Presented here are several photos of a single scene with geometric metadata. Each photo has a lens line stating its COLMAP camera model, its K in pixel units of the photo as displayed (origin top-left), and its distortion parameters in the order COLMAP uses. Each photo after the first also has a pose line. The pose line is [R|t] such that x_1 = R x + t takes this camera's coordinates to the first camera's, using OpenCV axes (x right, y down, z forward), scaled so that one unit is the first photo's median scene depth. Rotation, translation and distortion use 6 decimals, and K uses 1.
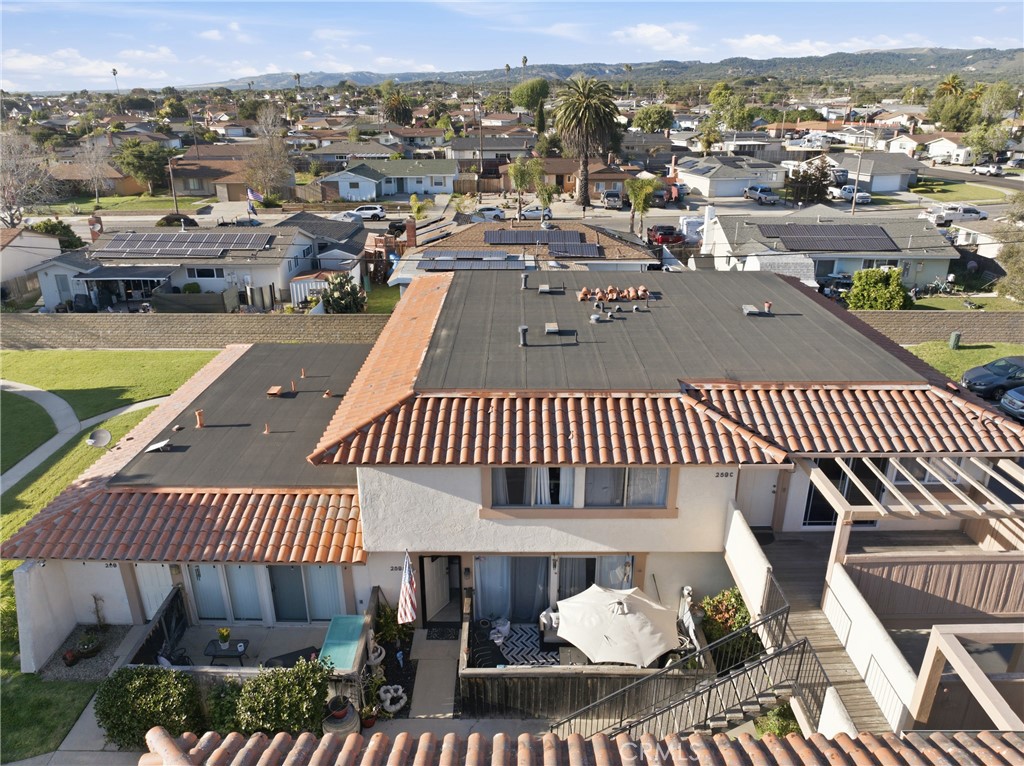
lens RADIAL K [[722.8, 0, 511.2], [0, 722.8, 378.5], [0, 0, 1]] dist [-0.049930, 0.017430]
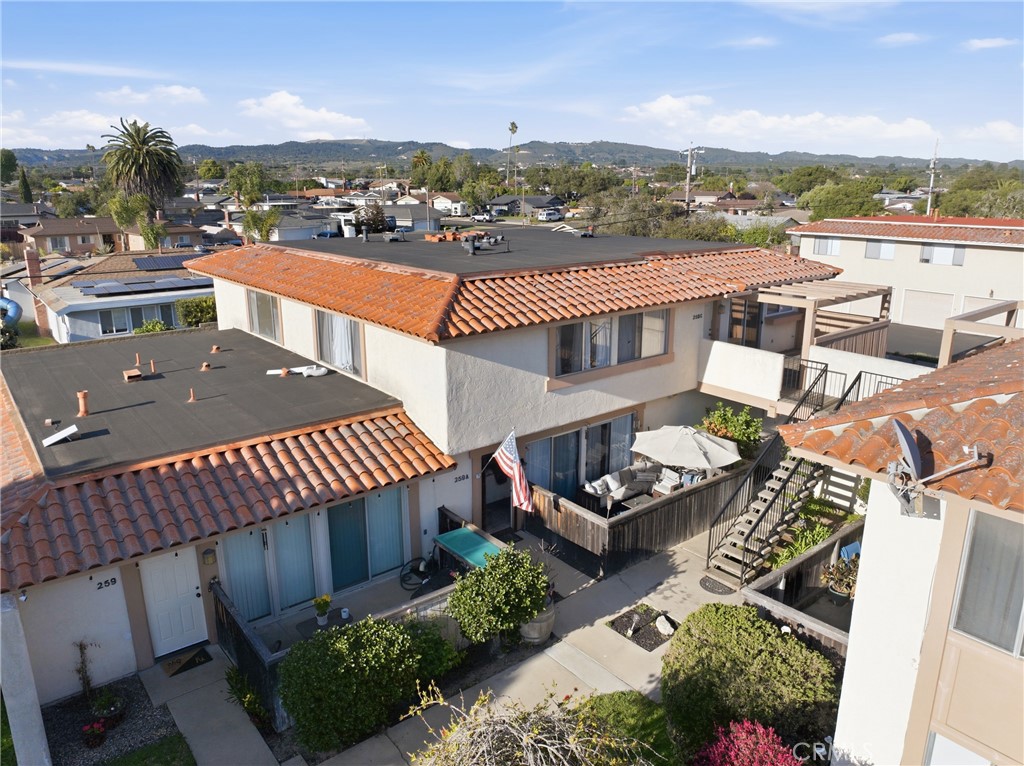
lens RADIAL K [[722.8, 0, 514.6], [0, 722.8, 381.3], [0, 0, 1]] dist [-0.049930, 0.017430]
pose [[0.771094, -0.163669, 0.615326, -0.109883], [0.228523, 0.973149, -0.027527, 0.031331], [-0.594299, 0.161843, 0.787792, 0.037176]]
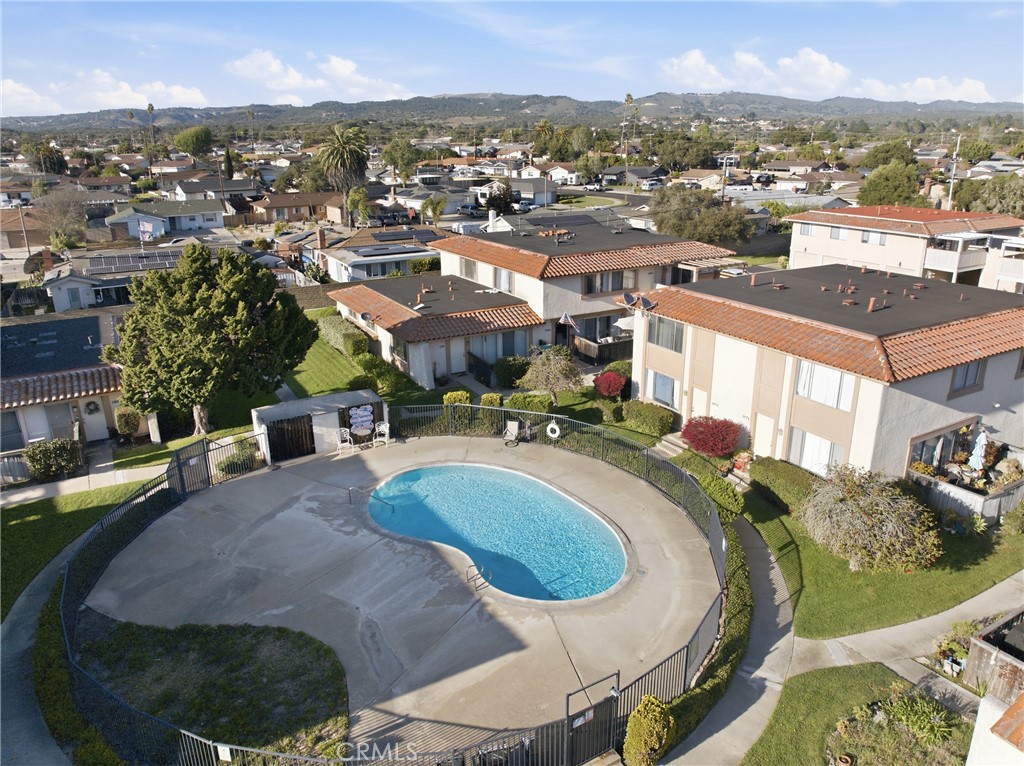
lens RADIAL K [[722.8, 0, 509.3], [0, 722.8, 385.8], [0, 0, 1]] dist [-0.049930, 0.017430]
pose [[0.867848, -0.166864, 0.467970, -0.252456], [0.187247, 0.982308, 0.003013, 0.071621], [-0.460193, 0.085011, 0.883739, -0.195702]]
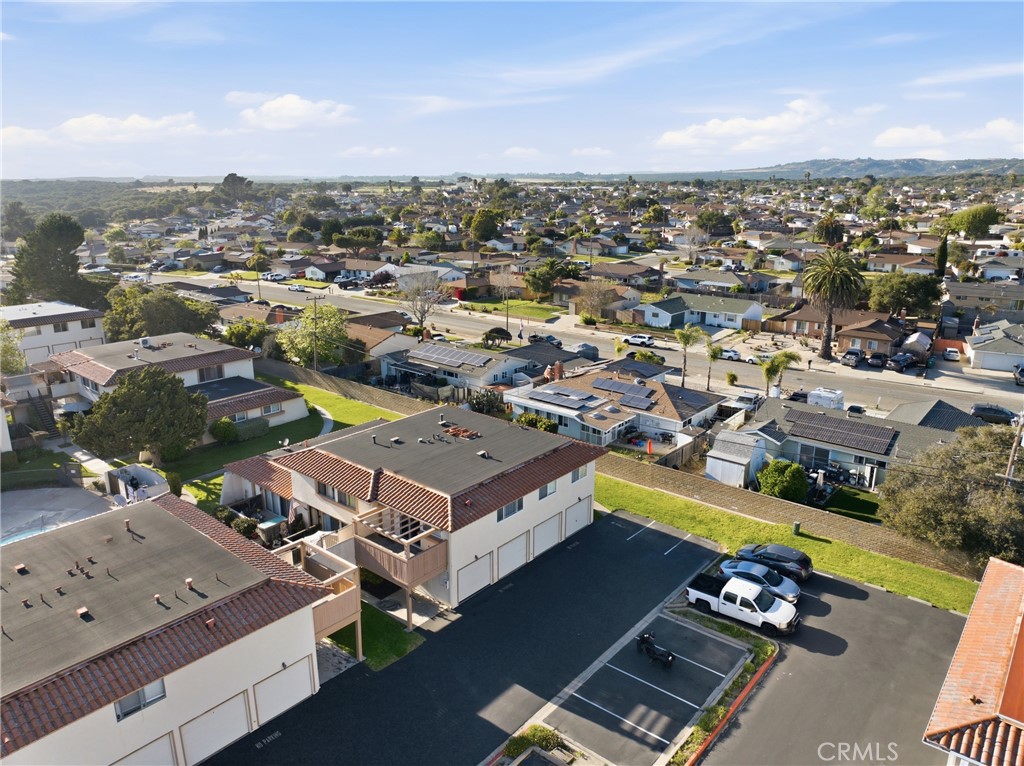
lens RADIAL K [[722.8, 0, 516.1], [0, 722.8, 380.2], [0, 0, 1]] dist [-0.049930, 0.017430]
pose [[0.765731, 0.172435, -0.619615, 0.369284], [-0.233677, 0.972143, -0.018239, -0.063895], [0.599209, 0.158756, 0.784694, -0.136105]]
